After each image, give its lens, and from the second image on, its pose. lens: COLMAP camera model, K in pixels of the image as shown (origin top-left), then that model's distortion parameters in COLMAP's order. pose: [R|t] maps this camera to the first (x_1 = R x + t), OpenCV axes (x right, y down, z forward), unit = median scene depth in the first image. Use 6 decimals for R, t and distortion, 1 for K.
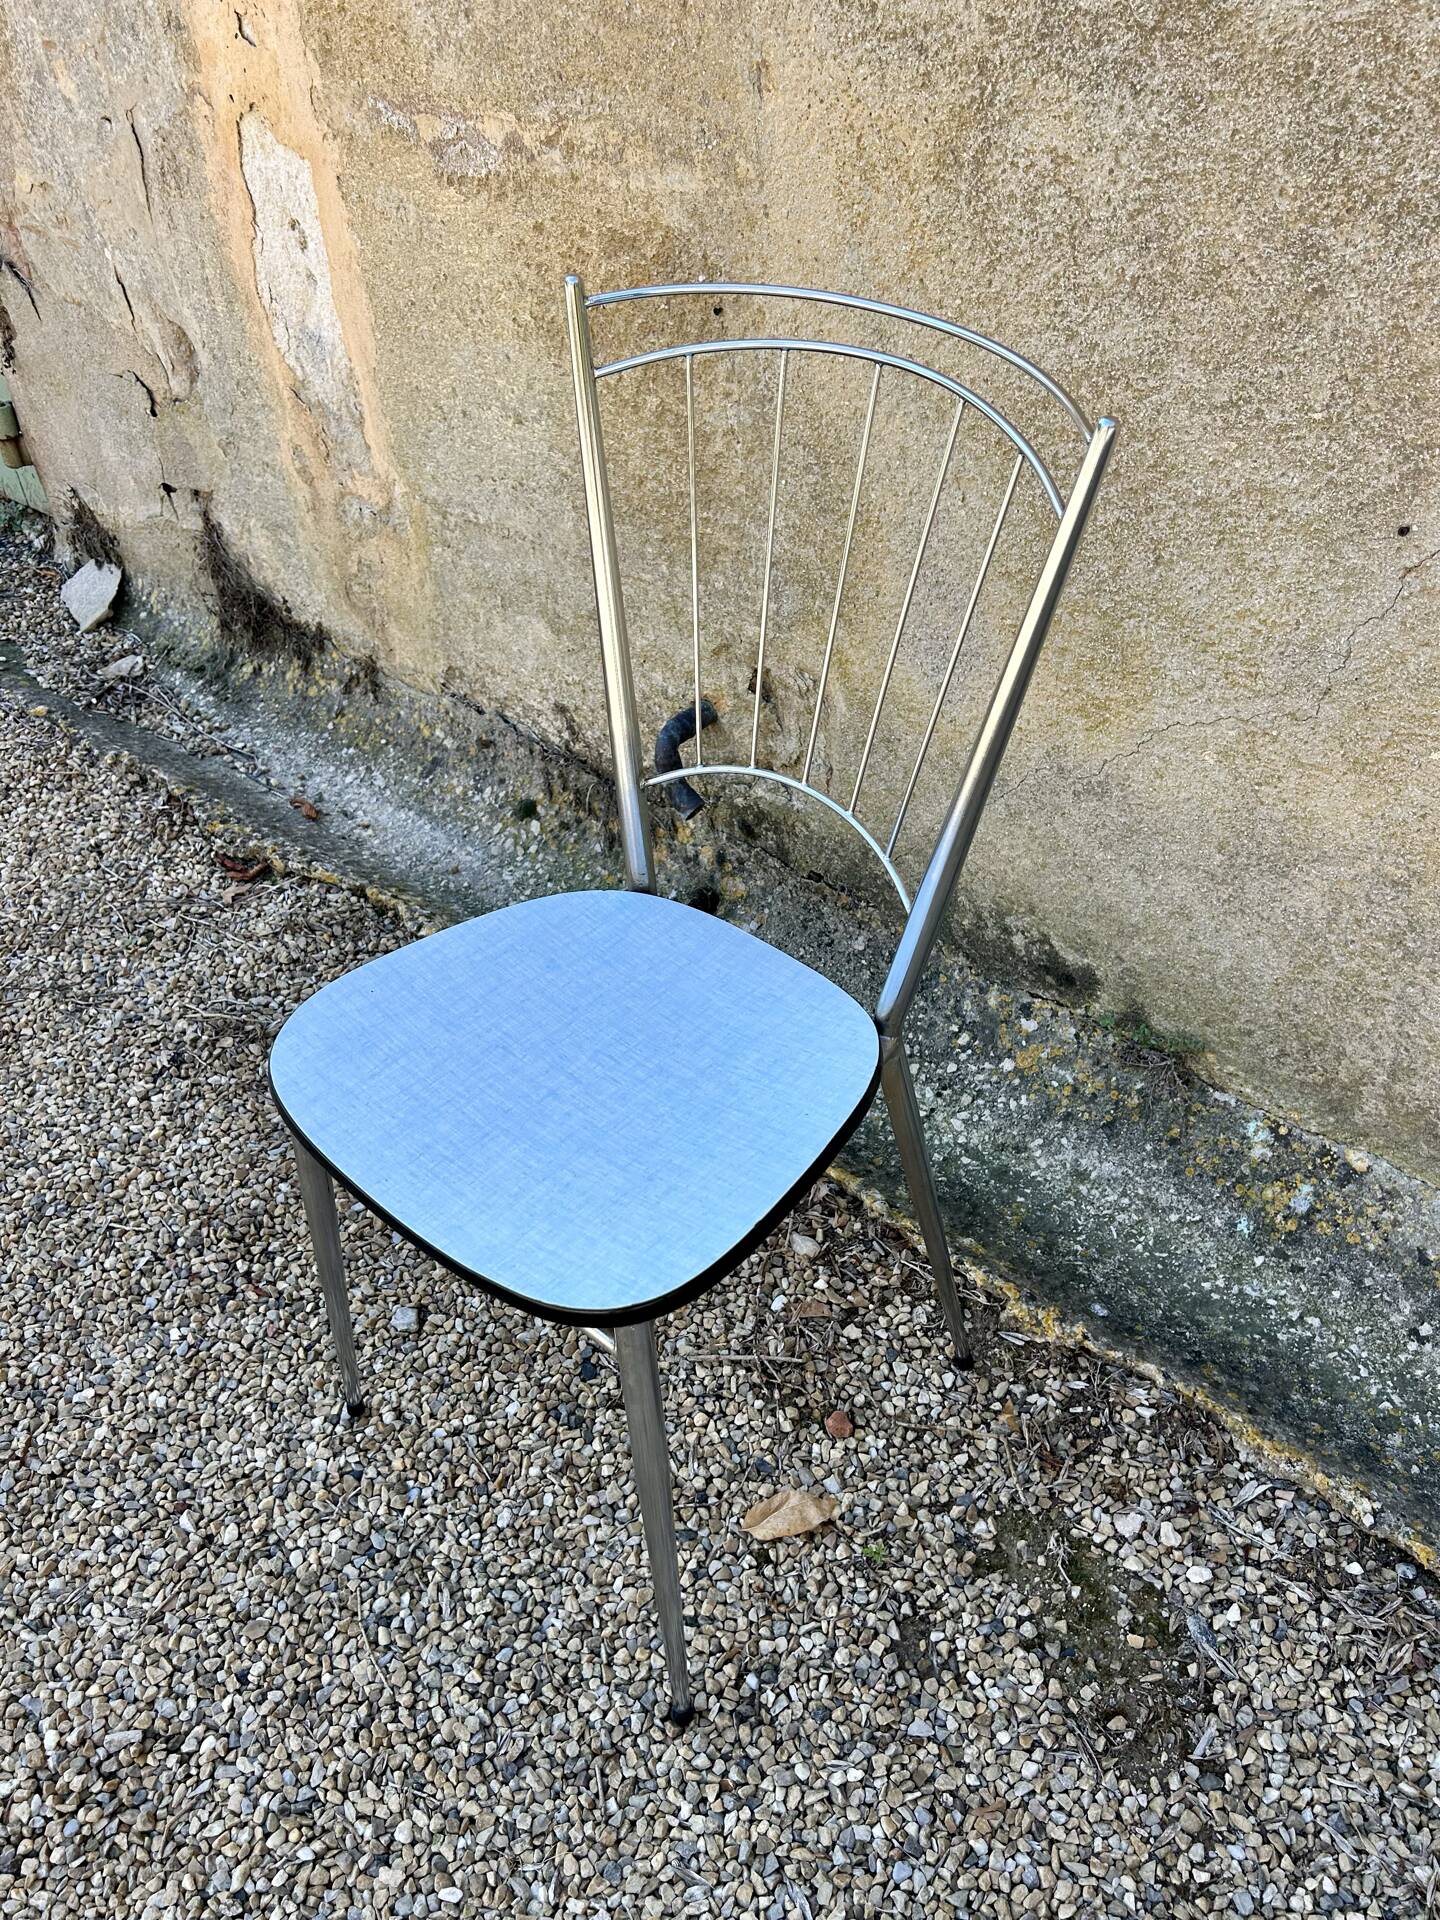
lens RADIAL K [[1449.5, 0, 713.3], [0, 1449.5, 980.2], [0, 0, 1]] dist [0.042836, -0.055218]
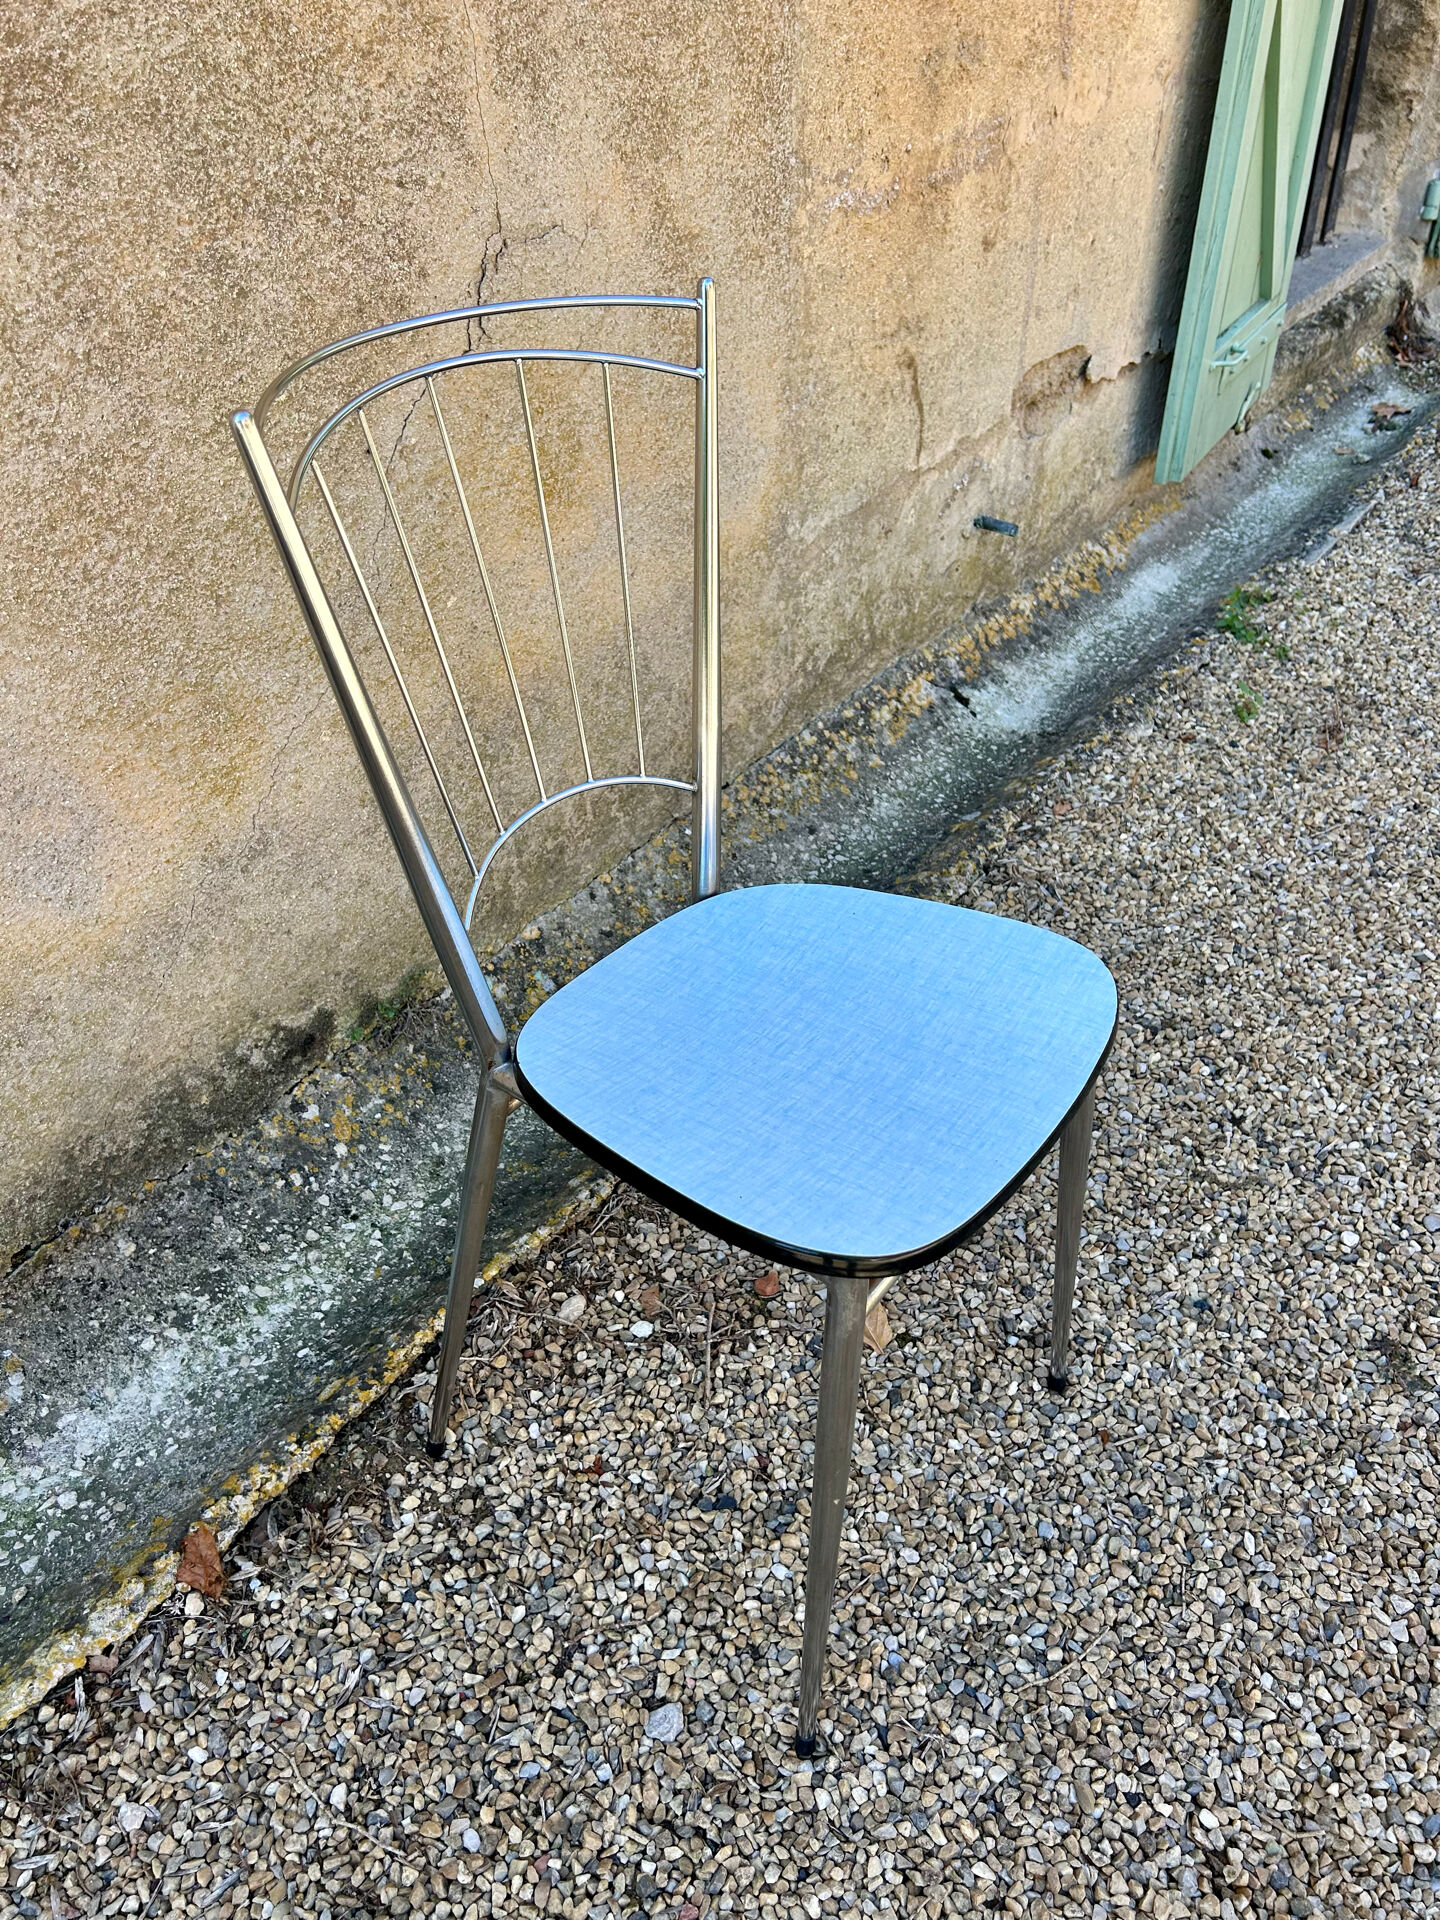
lens RADIAL K [[1449.5, 0, 712.0], [0, 1449.5, 982.1], [0, 0, 1]] dist [0.042836, -0.055218]
pose [[-0.075550, -0.580487, 0.810757, -0.708445], [0.668831, 0.573550, 0.472976, -0.394912], [-0.739566, 0.577993, 0.344916, 0.564428]]
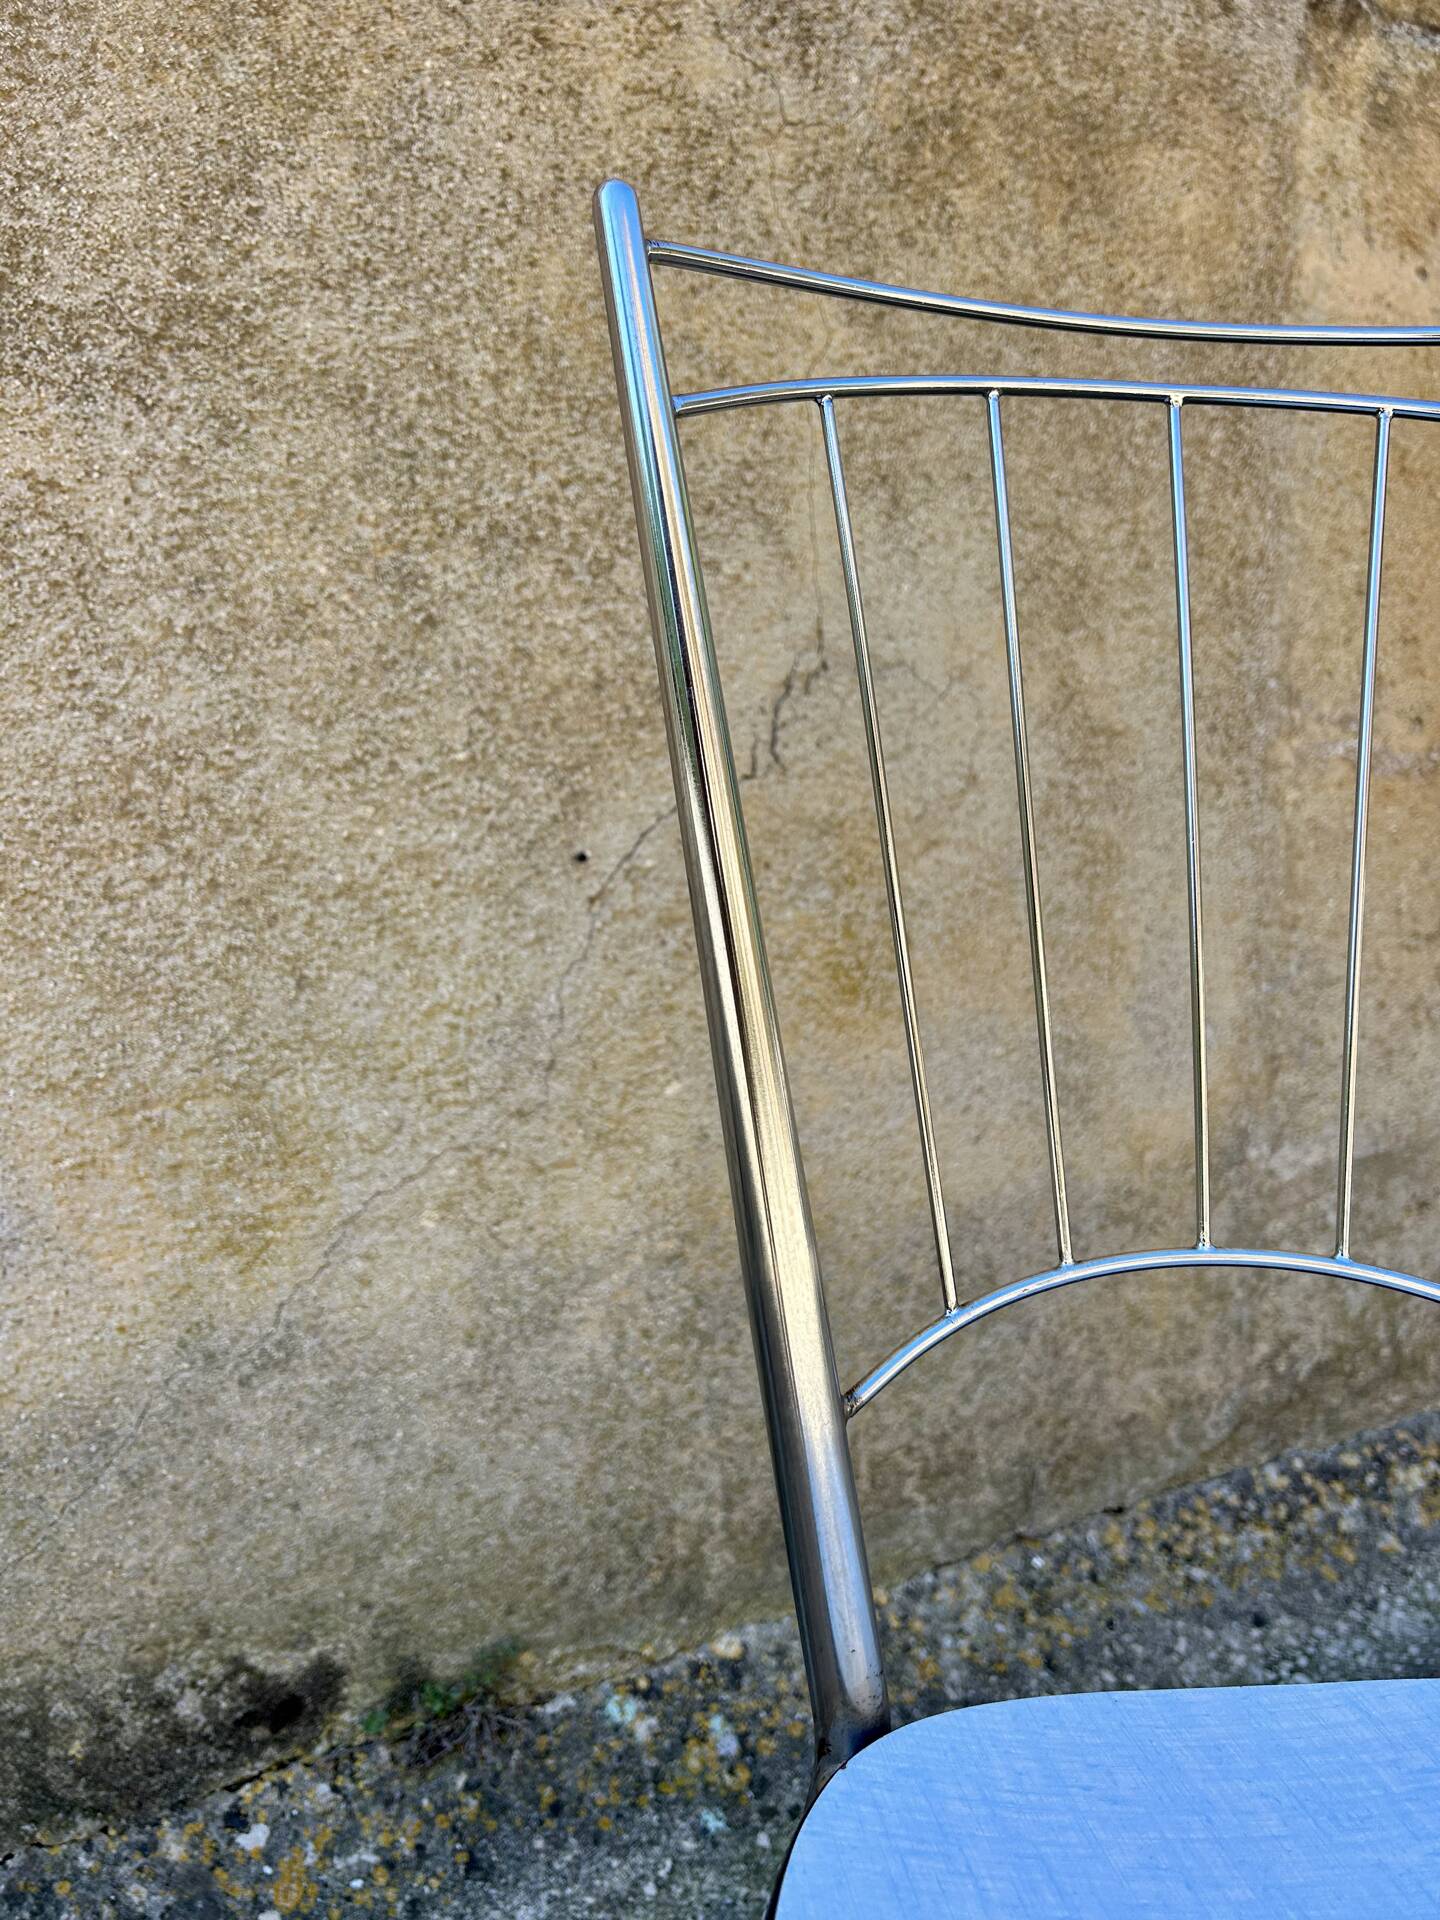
lens RADIAL K [[1449.5, 0, 704.5], [0, 1449.5, 965.8], [0, 0, 1]] dist [0.042836, -0.055218]
pose [[0.342798, -0.072841, 0.936581, -0.322414], [0.598294, 0.785567, -0.157885, -0.057210], [-0.724247, 0.614474, 0.312872, 0.630232]]
